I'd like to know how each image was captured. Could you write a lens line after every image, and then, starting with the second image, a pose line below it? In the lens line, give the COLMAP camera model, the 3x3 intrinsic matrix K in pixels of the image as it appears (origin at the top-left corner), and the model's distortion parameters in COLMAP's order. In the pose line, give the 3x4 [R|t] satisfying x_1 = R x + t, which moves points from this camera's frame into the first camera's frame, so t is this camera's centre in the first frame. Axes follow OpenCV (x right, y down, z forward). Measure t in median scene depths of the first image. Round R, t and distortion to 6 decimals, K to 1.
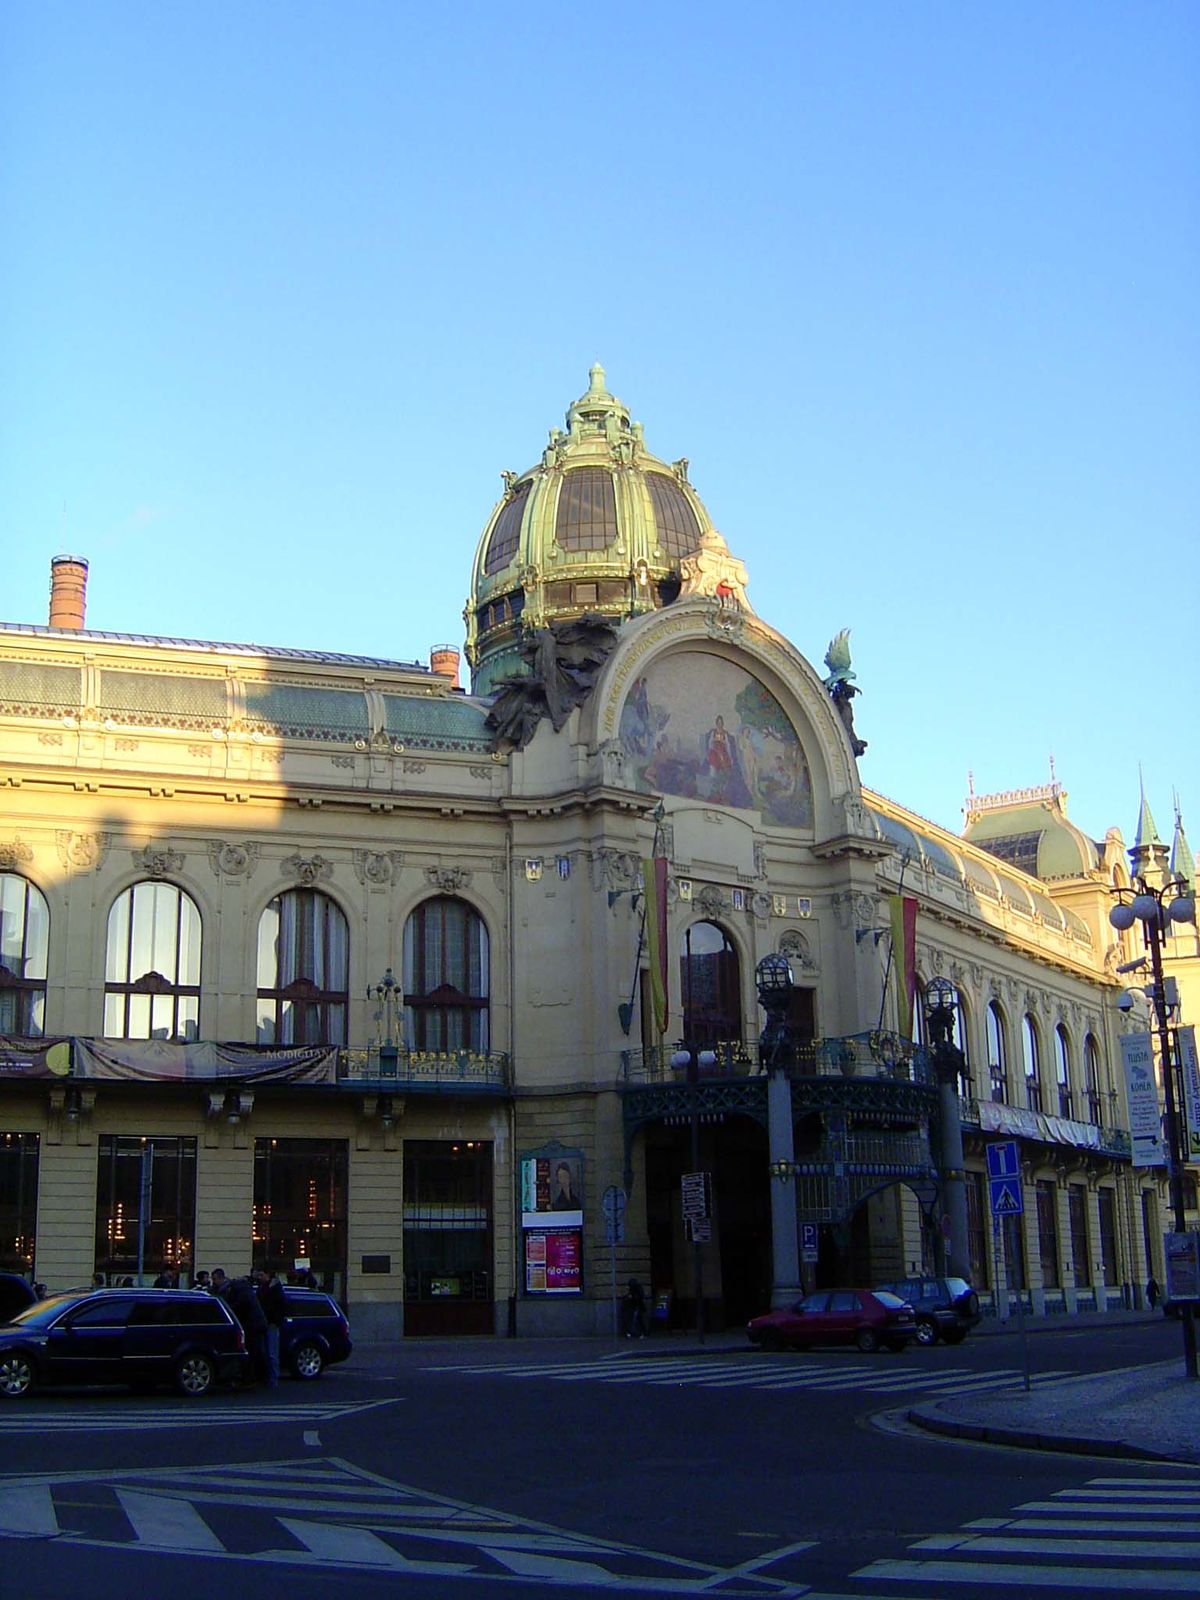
lens RADIAL K [[1835.2, 0, 600.0], [0, 1835.2, 800.0], [0, 0, 1]] dist [-0.151124, 0.001283]
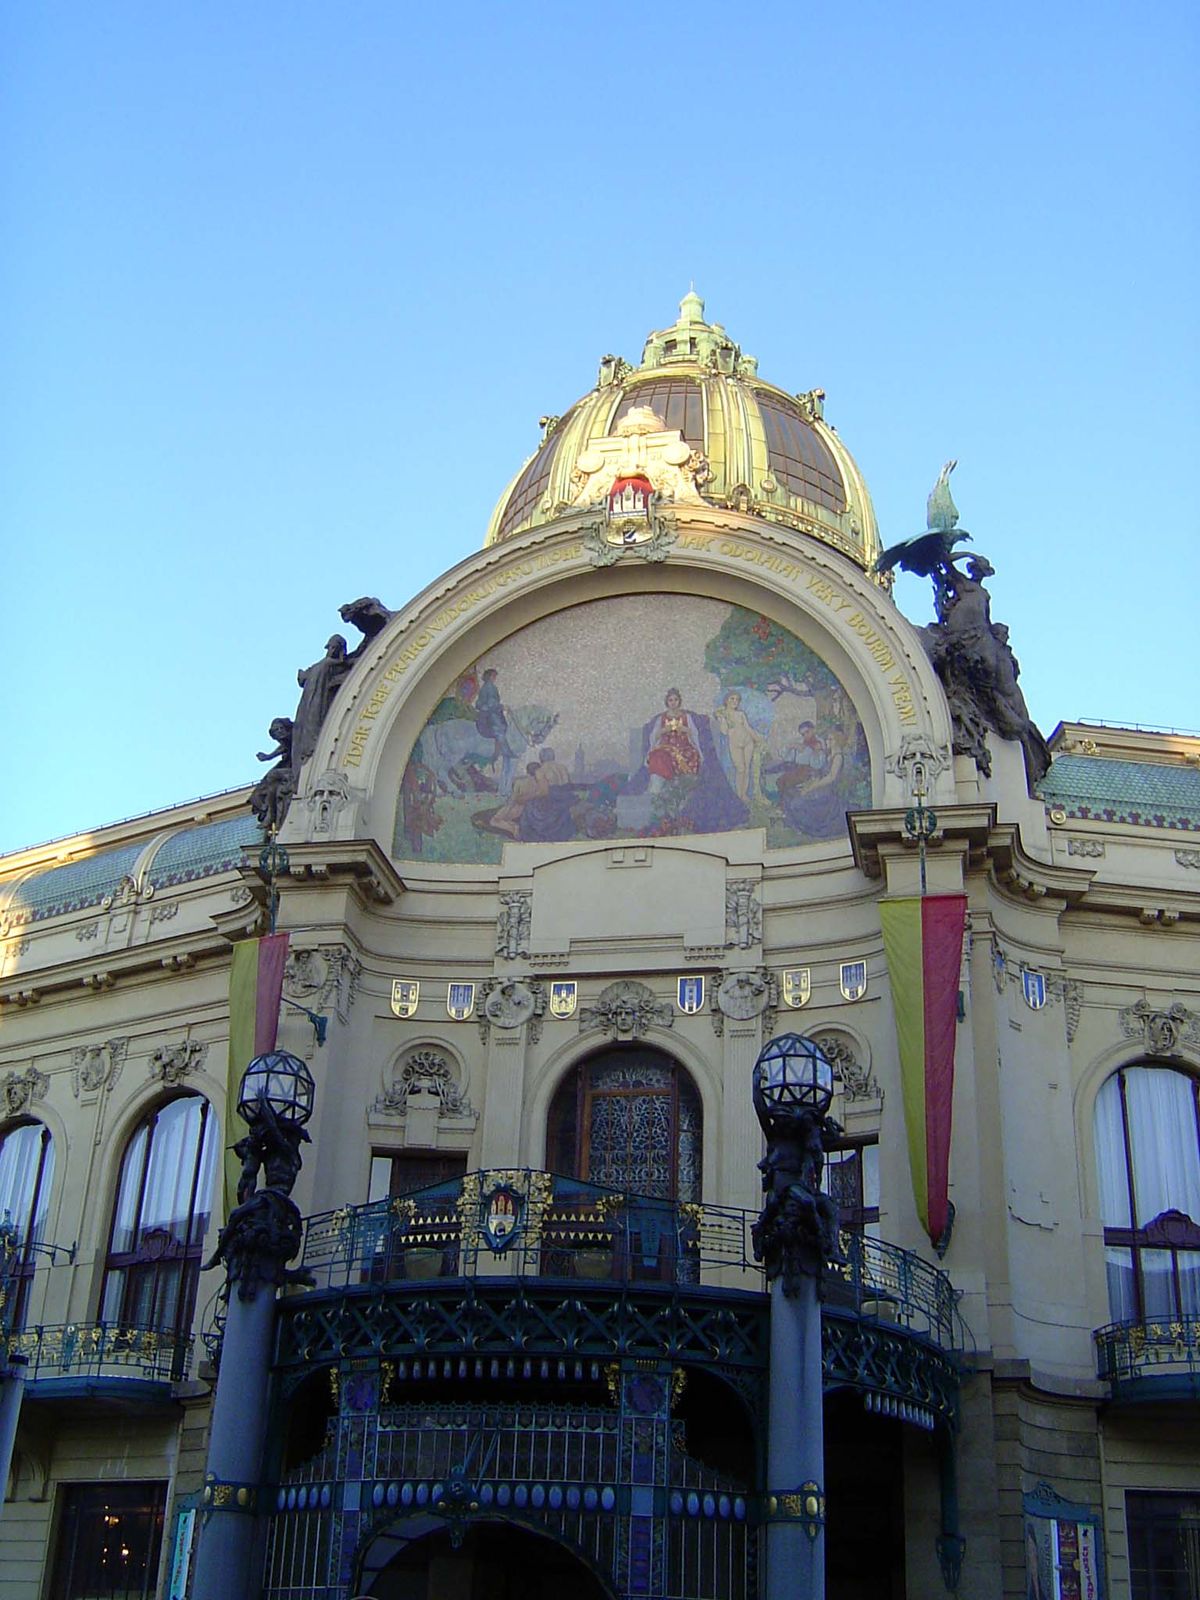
lens RADIAL K [[1835.2, 0, 600.0], [0, 1835.2, 800.0], [0, 0, 1]] dist [-0.151124, 0.001283]
pose [[0.654795, -0.326507, -0.681643, 0.432835], [0.158095, 0.941093, -0.298915, 0.154196], [0.739087, 0.087964, 0.667842, 0.624925]]
